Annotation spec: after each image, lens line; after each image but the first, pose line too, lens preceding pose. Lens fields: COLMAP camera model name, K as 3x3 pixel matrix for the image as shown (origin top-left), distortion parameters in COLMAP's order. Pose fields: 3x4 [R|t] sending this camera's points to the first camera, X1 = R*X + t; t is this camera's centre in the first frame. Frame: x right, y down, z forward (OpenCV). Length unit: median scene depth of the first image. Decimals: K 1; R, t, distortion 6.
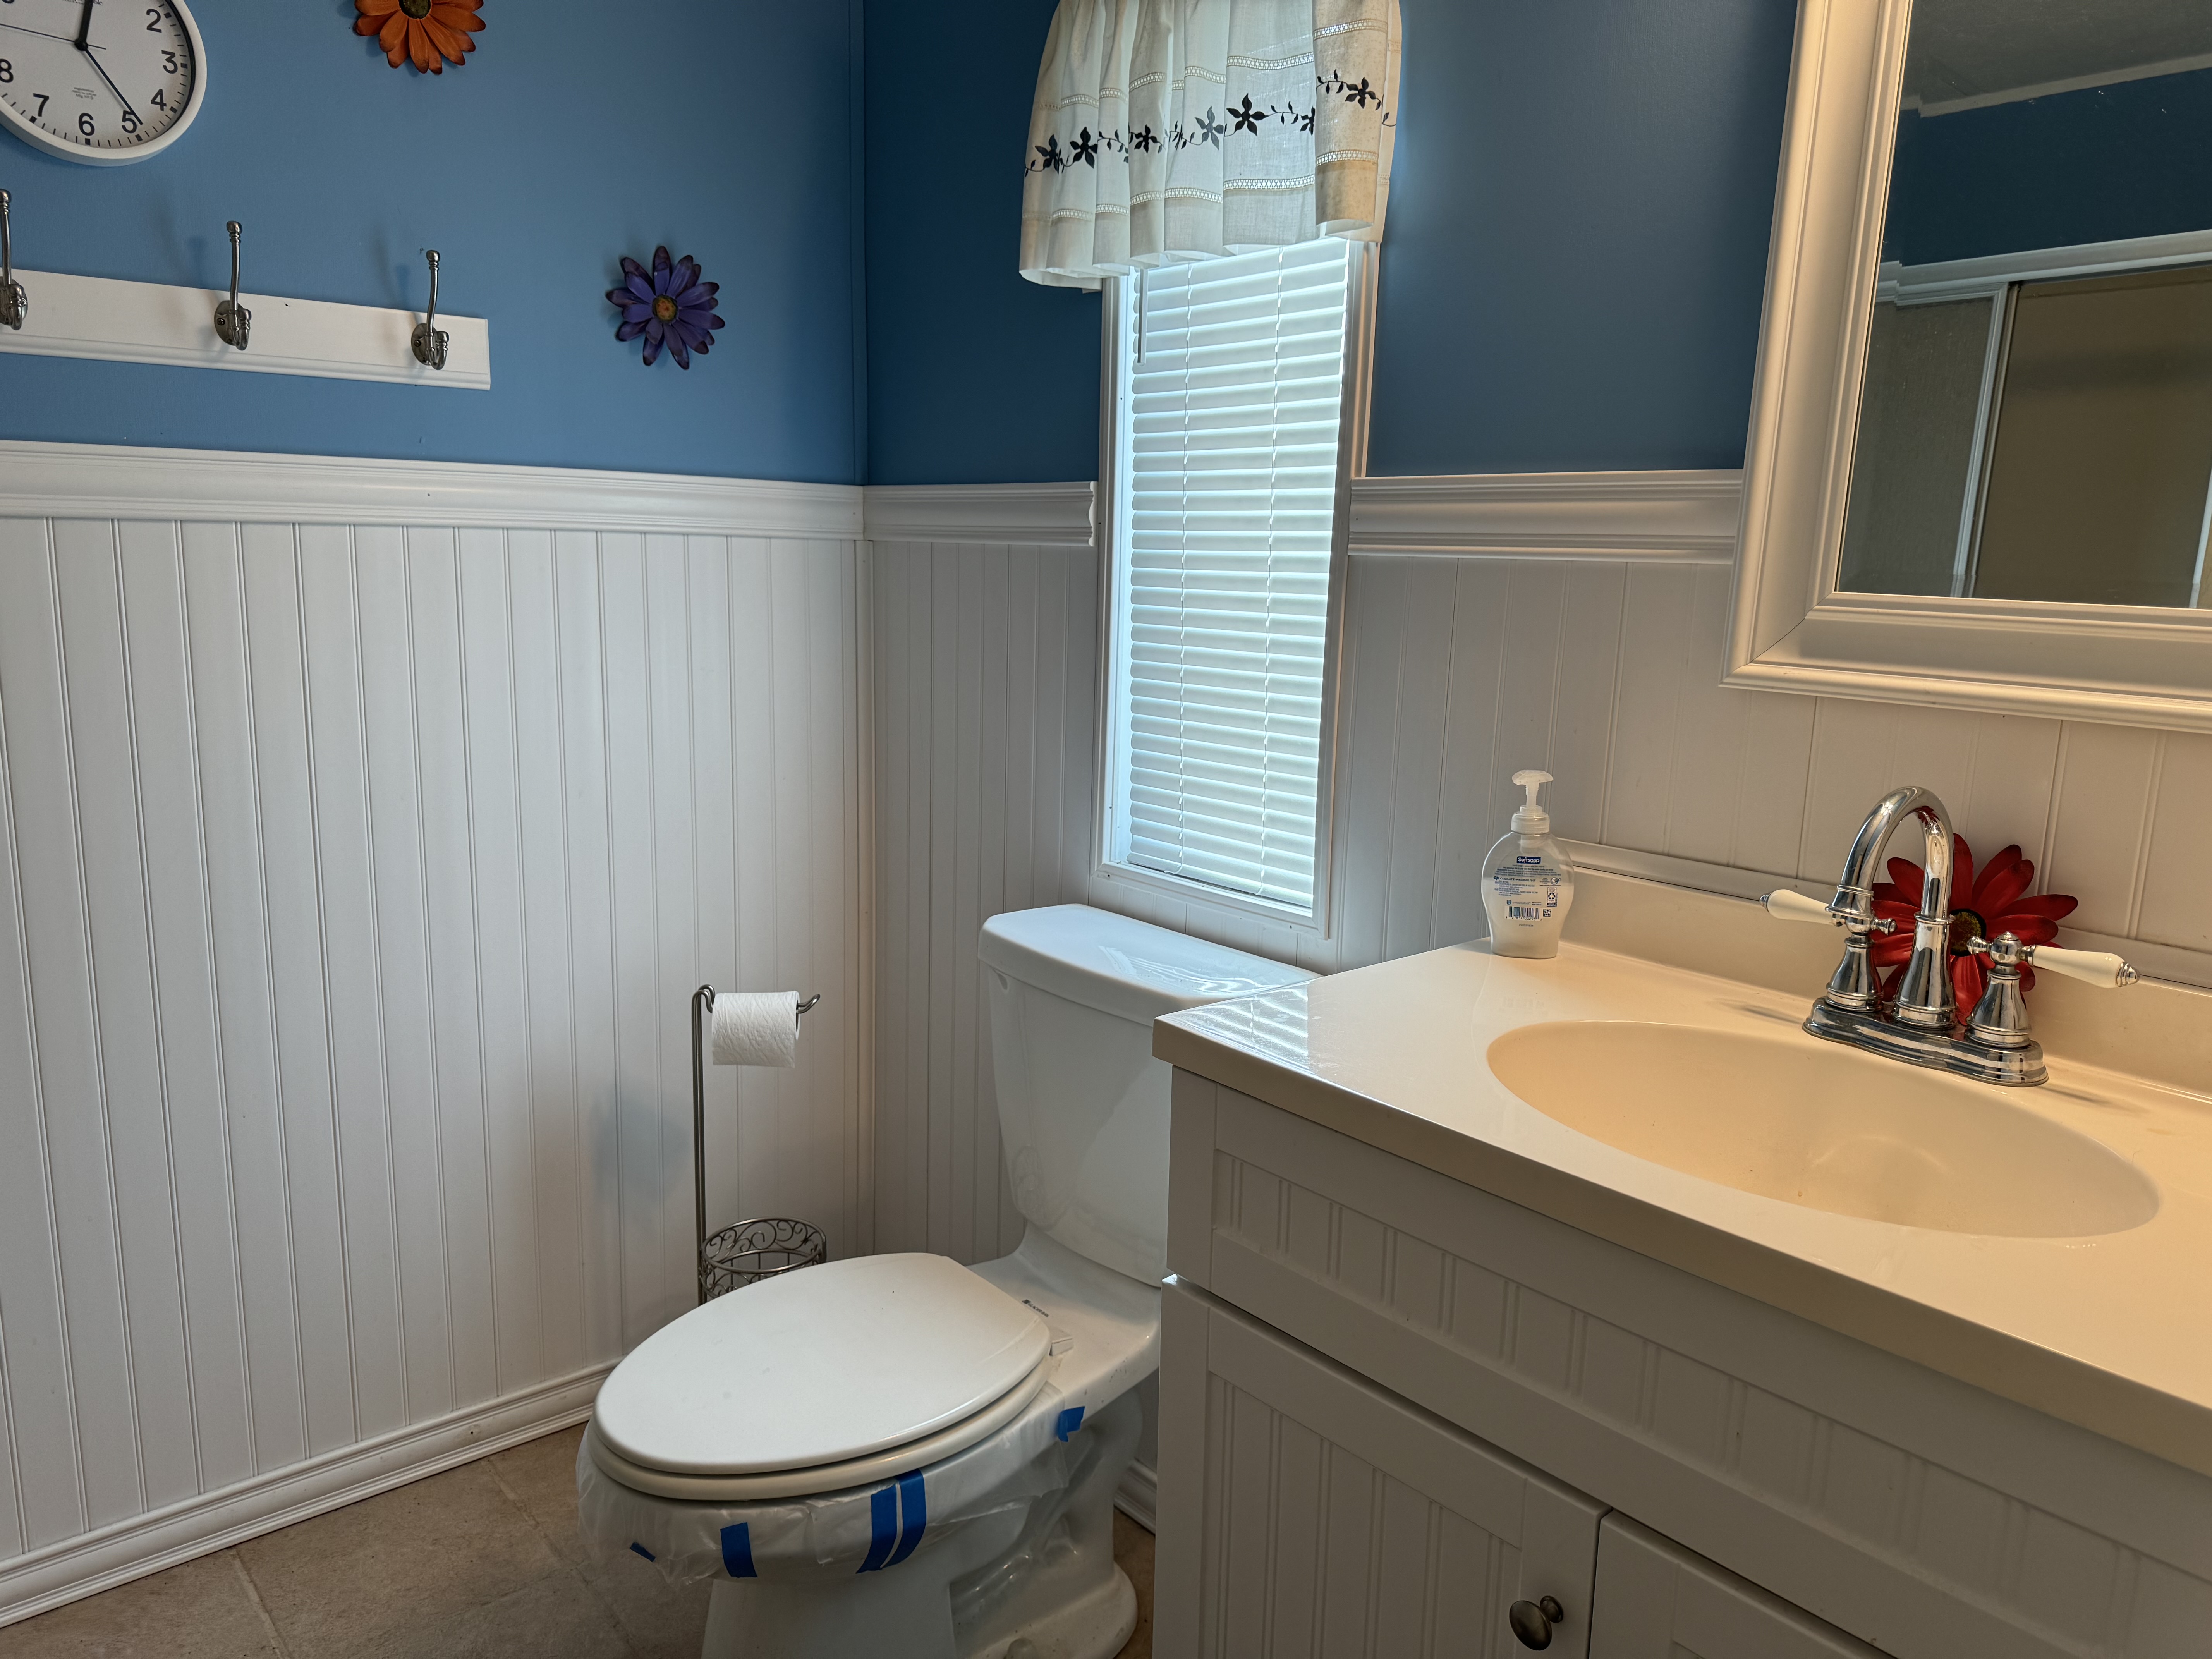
lens RADIAL K [[1560.6, 0, 1113.0], [0, 1560.6, 834.1], [0, 0, 1]] dist [0.005928, -0.004687]
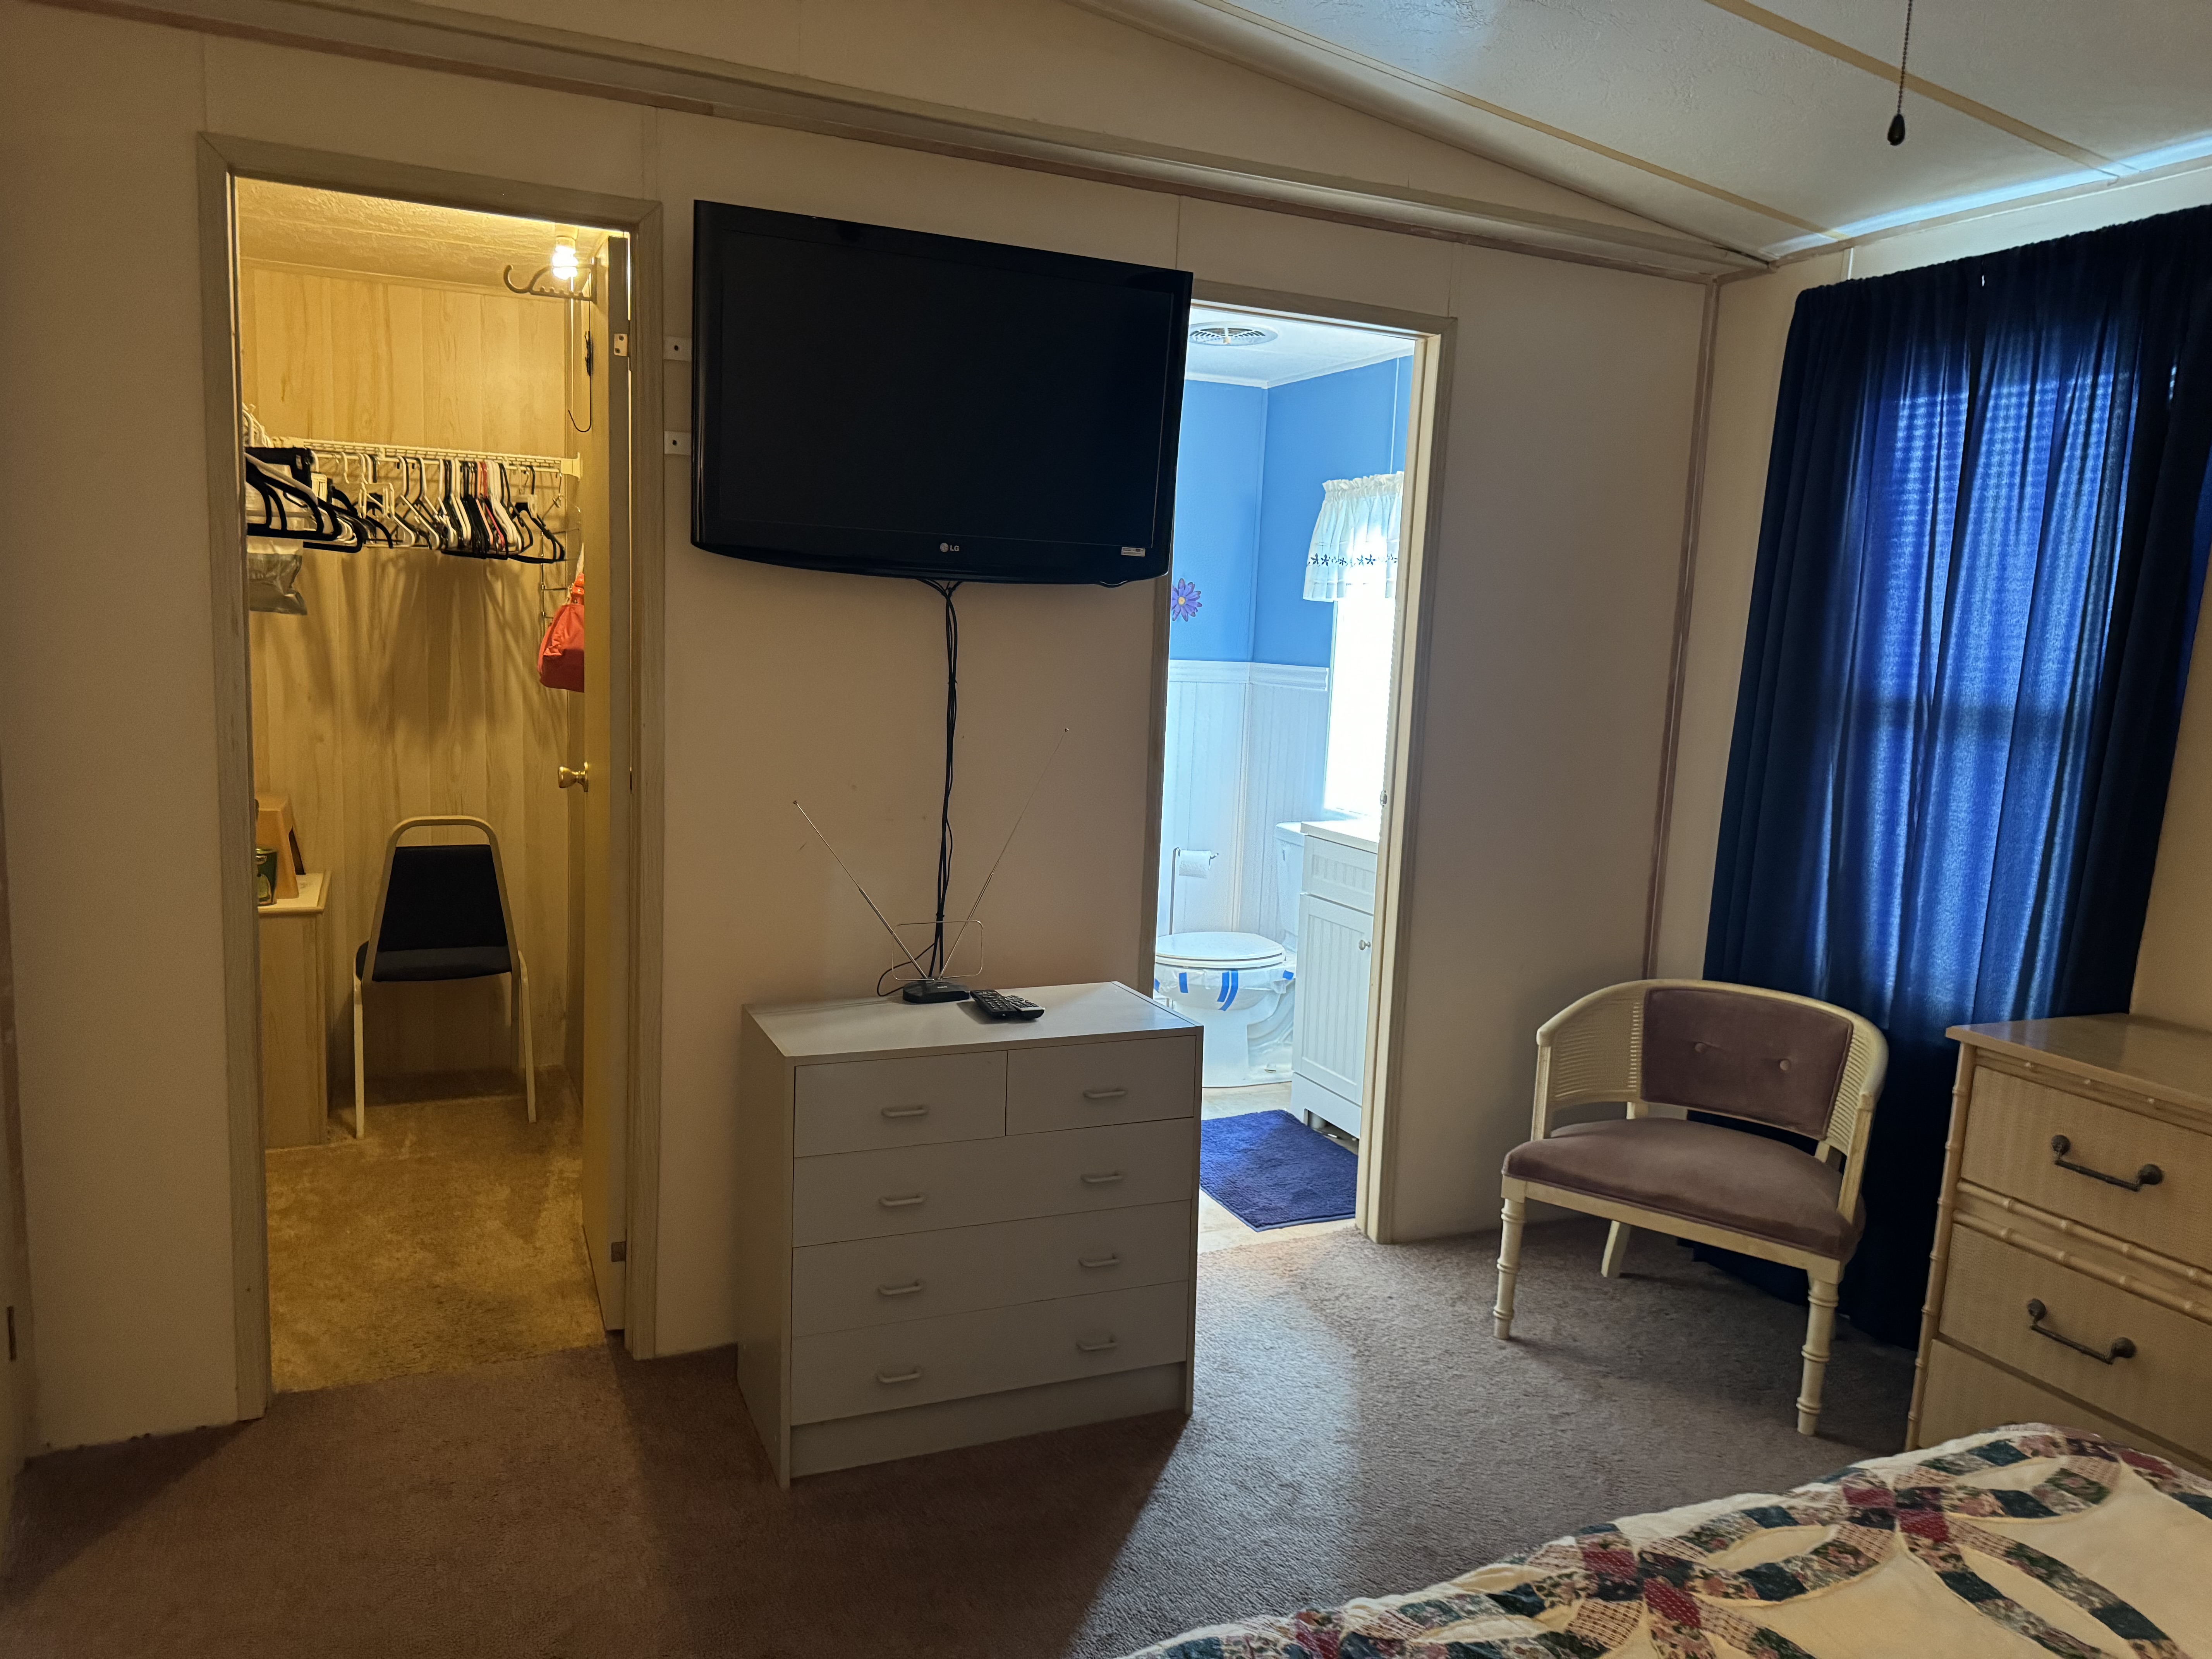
lens RADIAL K [[1560.6, 0, 1106.1], [0, 1560.6, 835.8], [0, 0, 1]] dist [0.005928, -0.004687]
pose [[0.960276, 0.058026, -0.272951, 0.440691], [-0.073942, 0.996088, -0.048381, 0.271805], [0.269076, 0.066642, 0.960811, -2.021394]]
